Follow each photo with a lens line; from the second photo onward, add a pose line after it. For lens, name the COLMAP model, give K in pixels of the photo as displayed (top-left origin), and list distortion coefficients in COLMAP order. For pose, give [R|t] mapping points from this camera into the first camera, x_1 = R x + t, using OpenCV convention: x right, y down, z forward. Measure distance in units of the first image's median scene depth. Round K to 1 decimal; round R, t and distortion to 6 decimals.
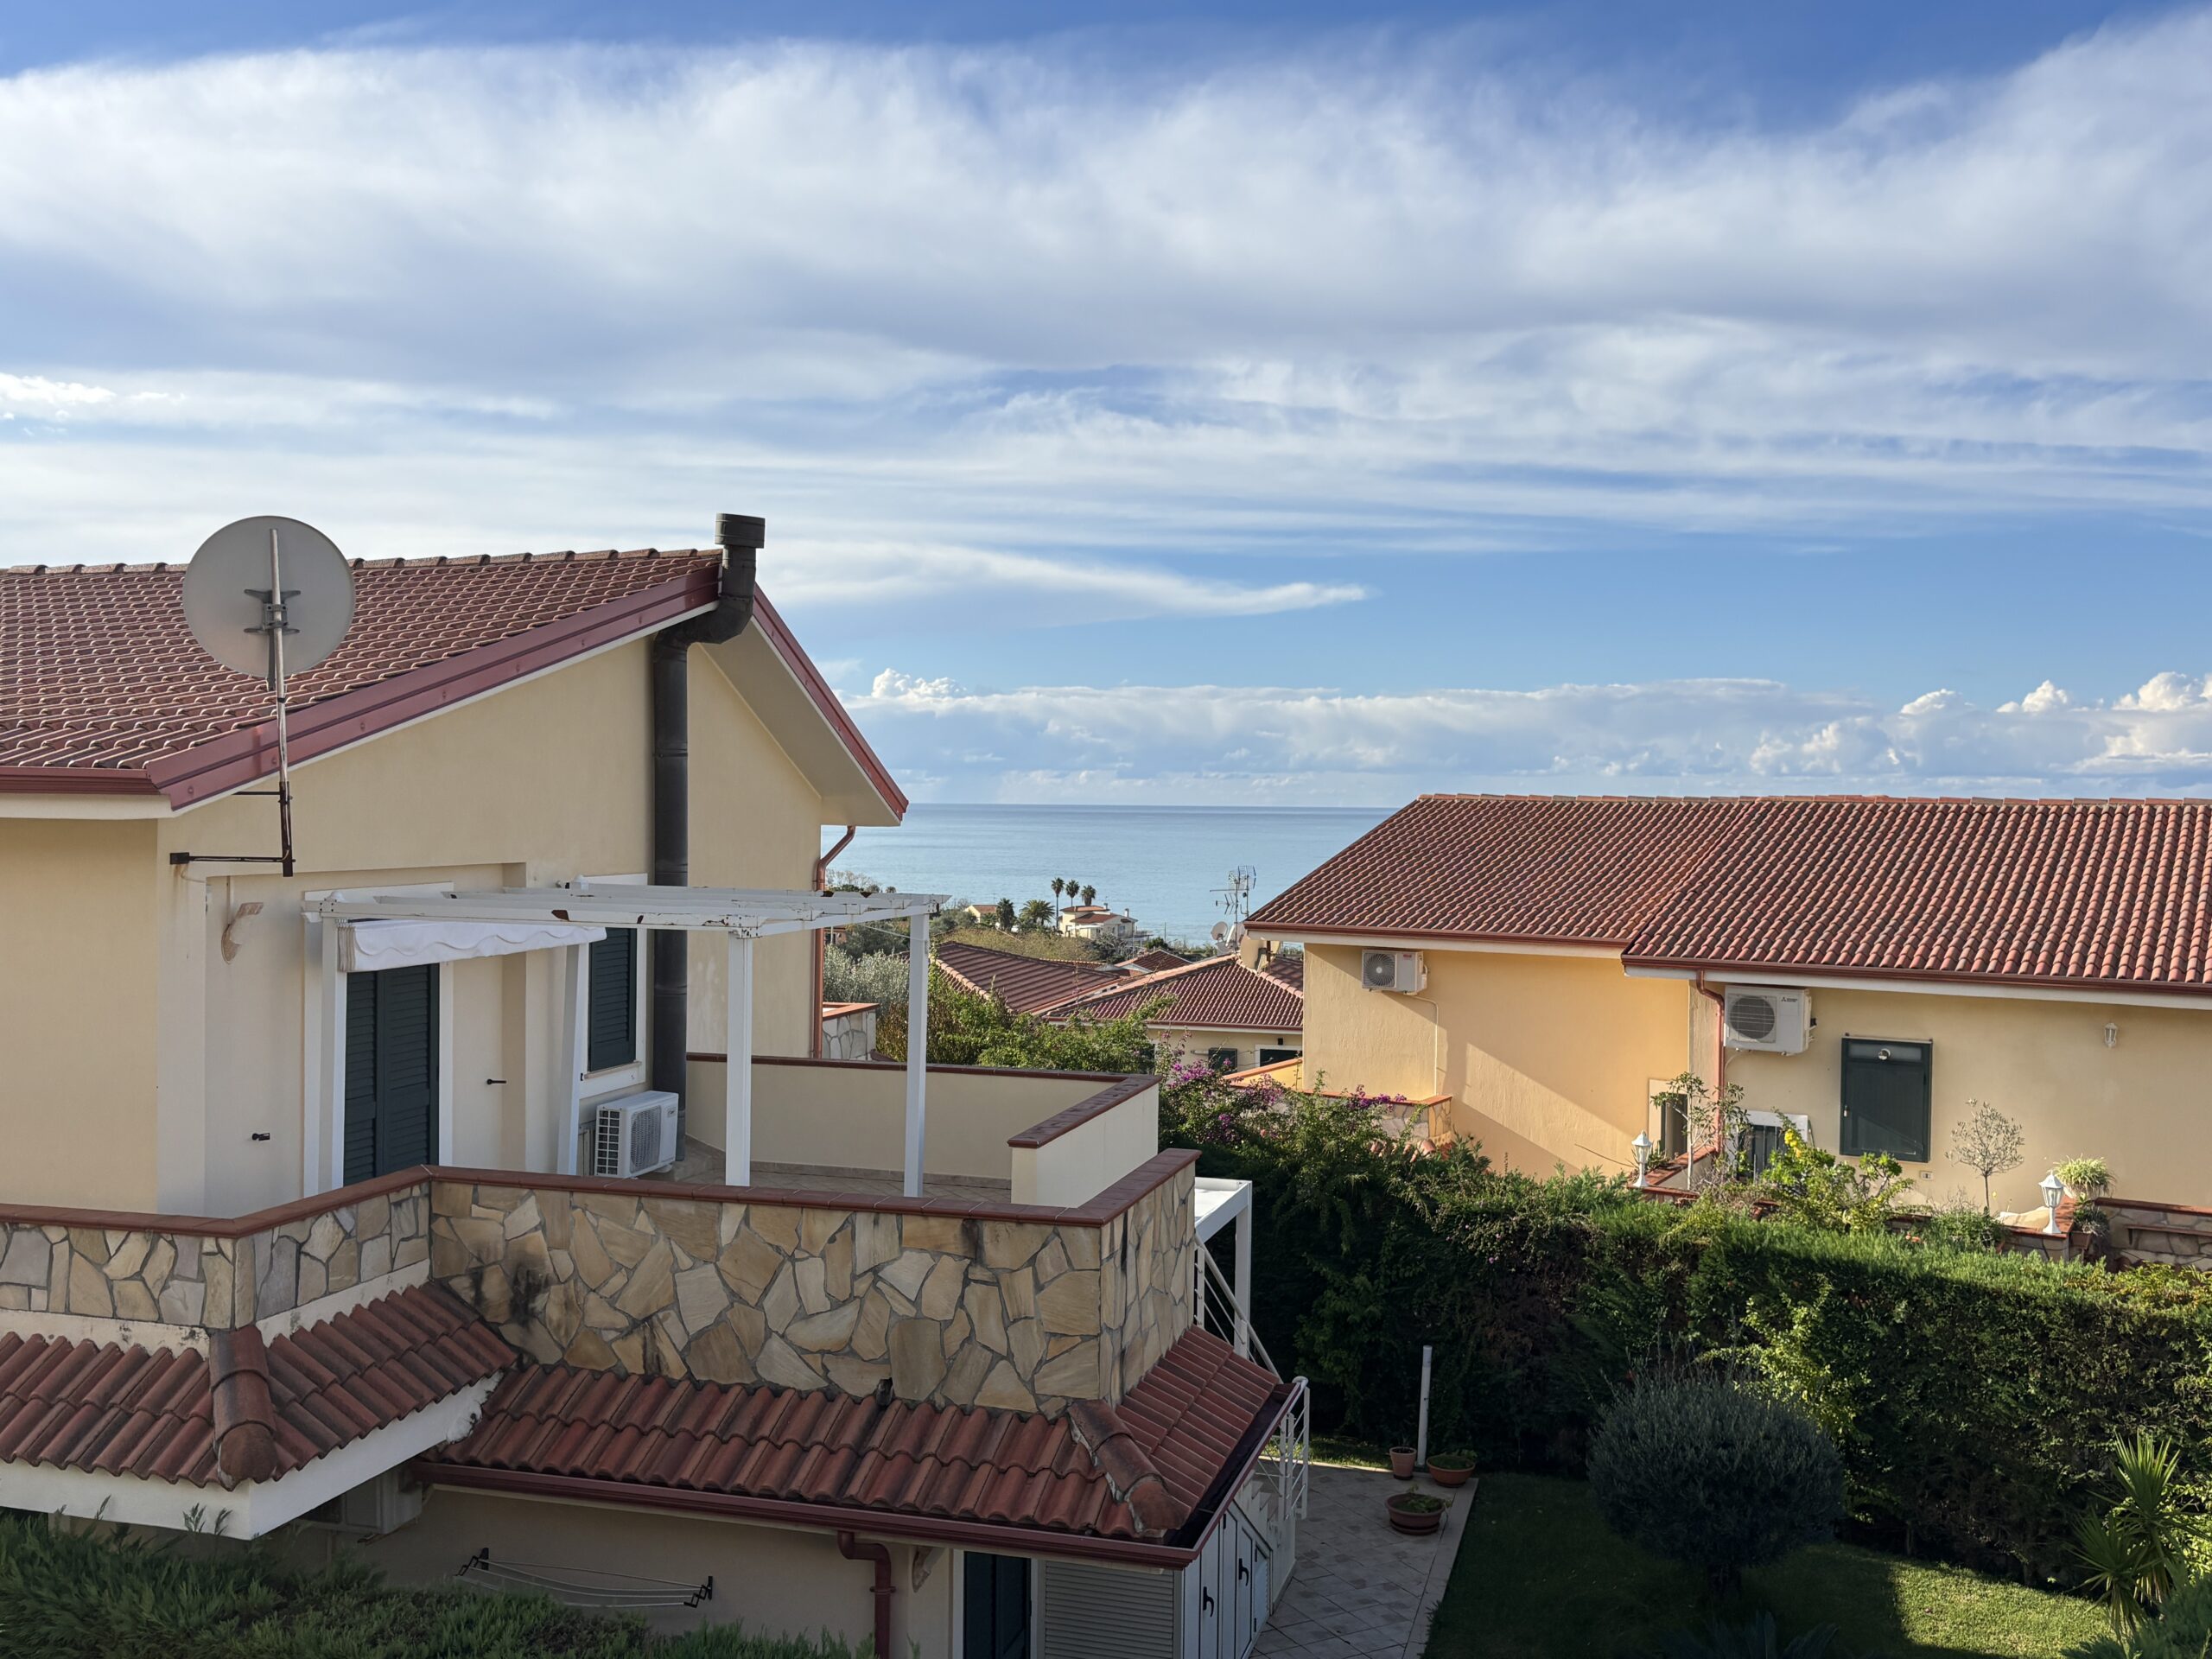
lens RADIAL K [[1997.9, 0, 1106.0], [0, 1997.9, 829.5], [0, 0, 1]] dist [0.058390, -0.051621]
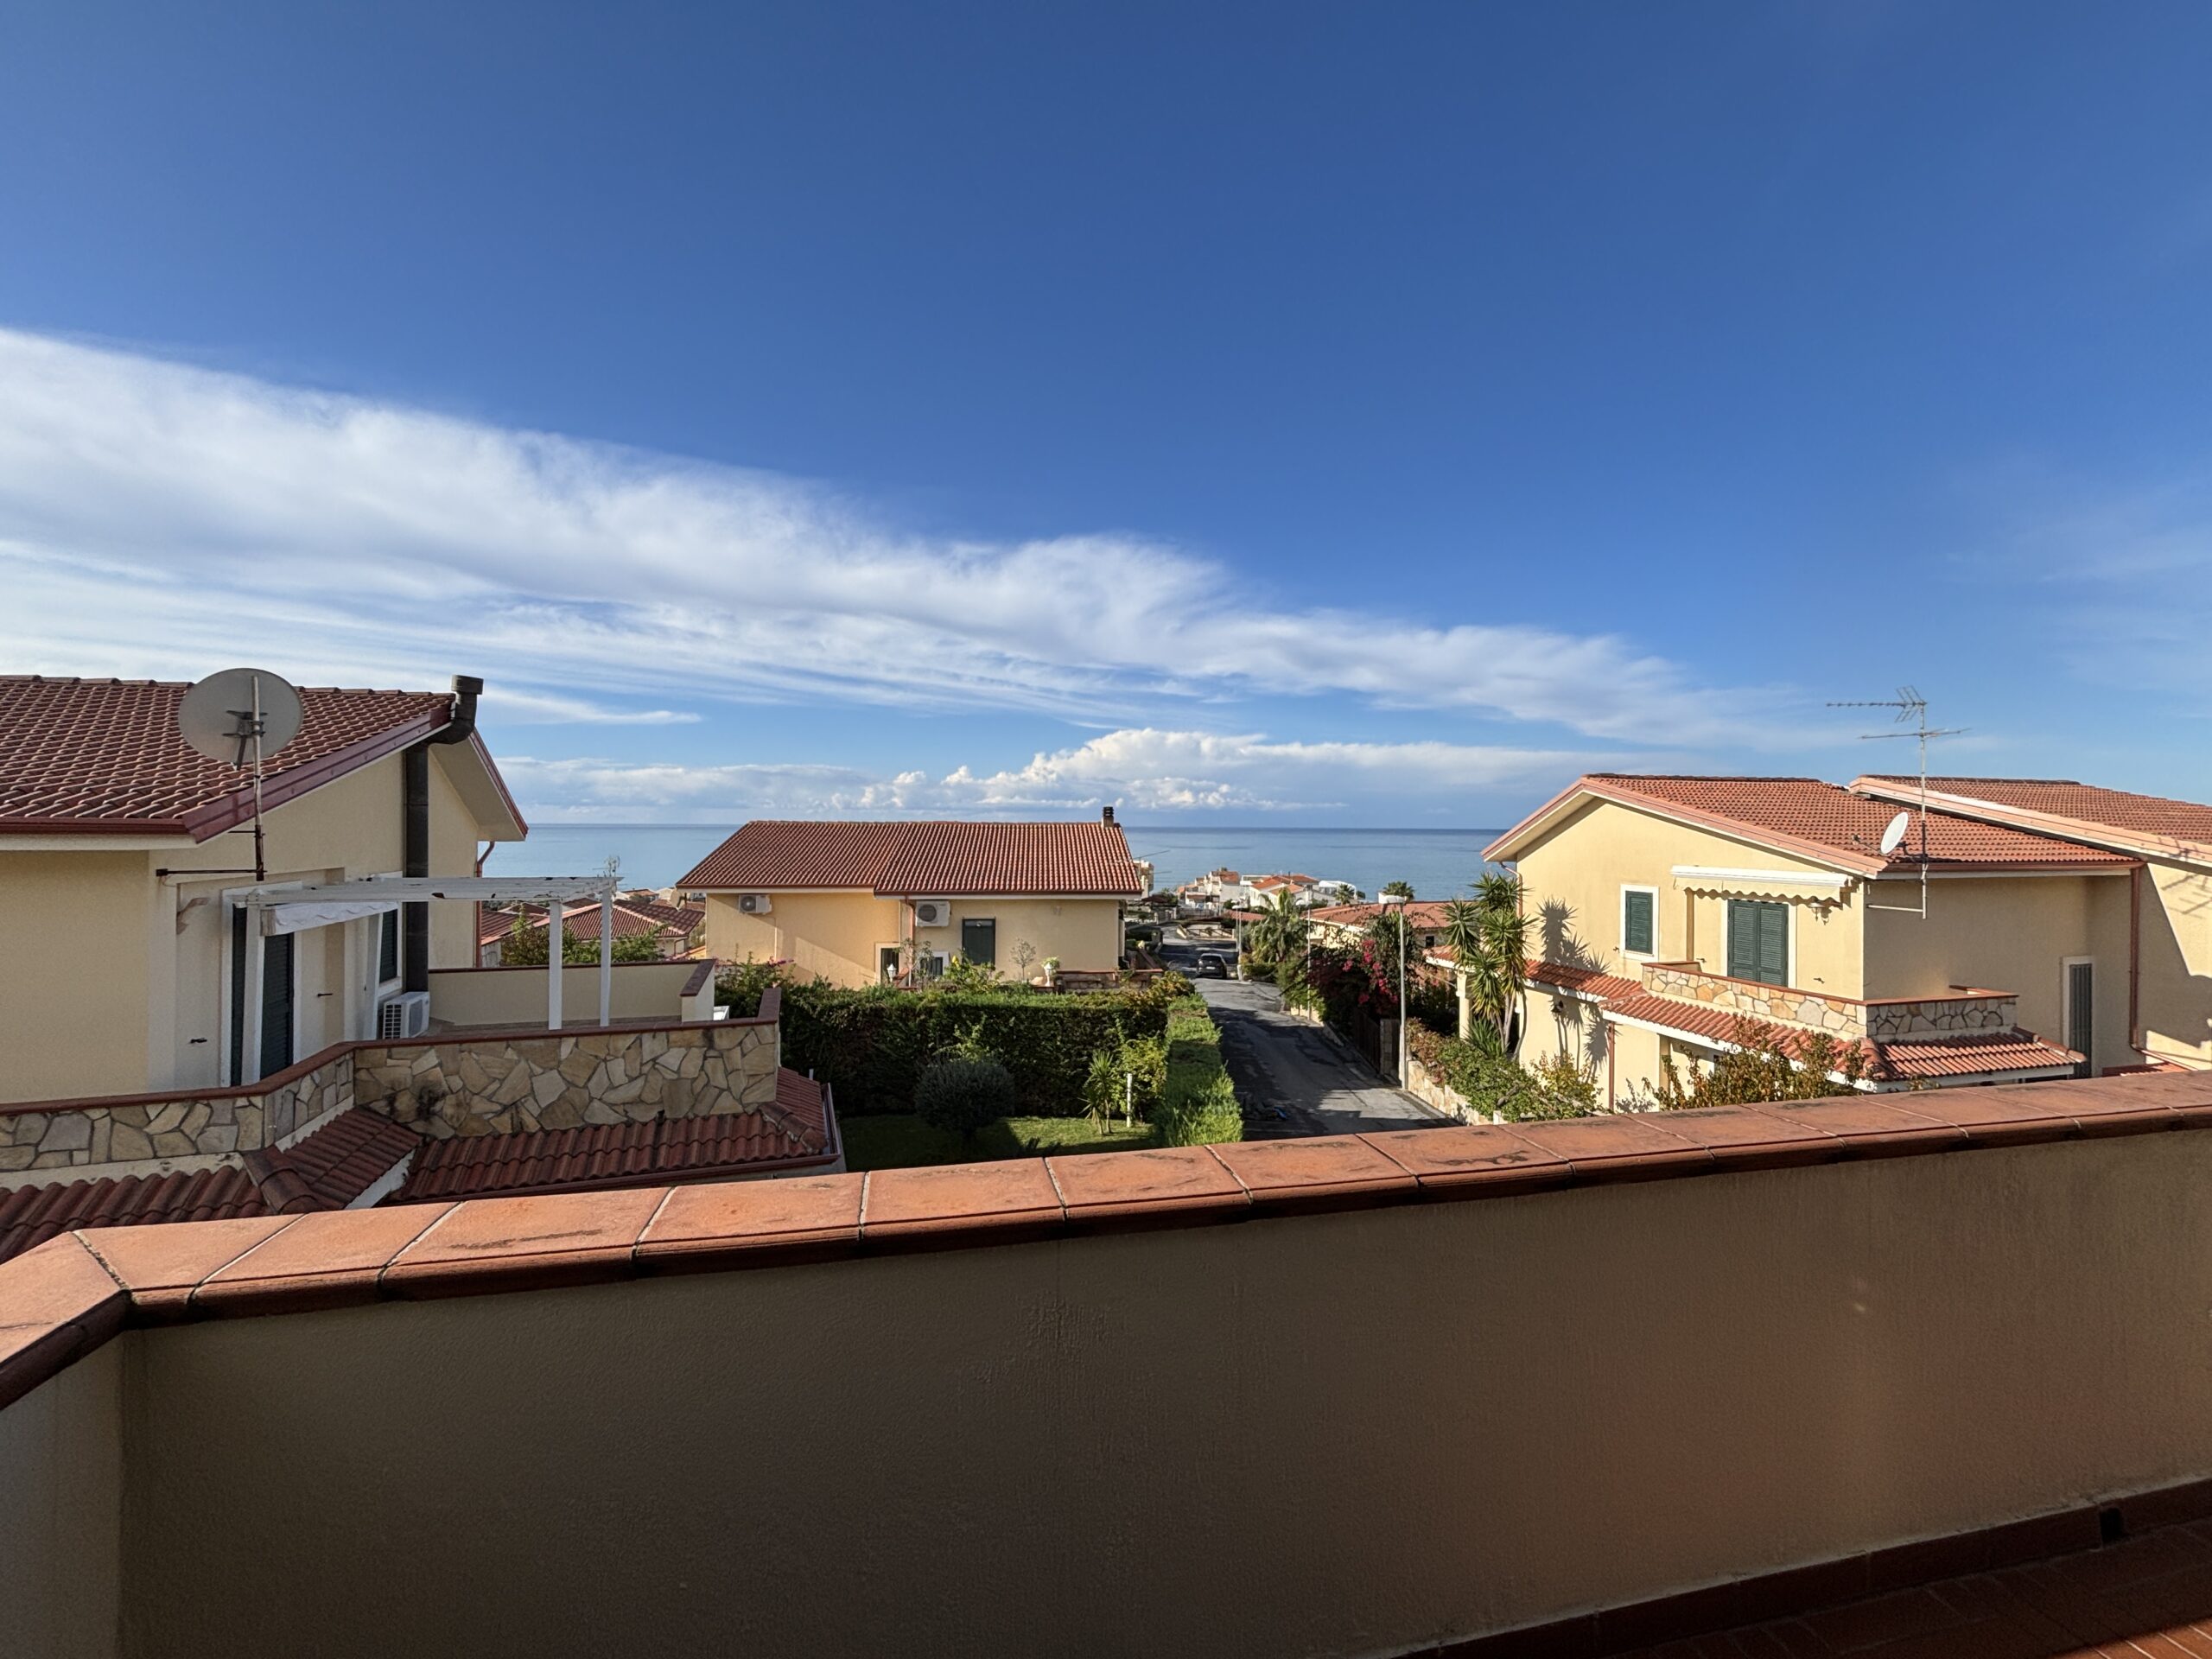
lens RADIAL K [[902.8, 0, 1103.6], [0, 902.8, 822.9], [0, 0, 1]] dist [0.005607, -0.000038]
pose [[0.818647, -0.005312, 0.574273, -0.263460], [0.010619, 0.999926, -0.005889, -0.013536], [-0.574199, 0.010919, 0.818643, -0.031937]]
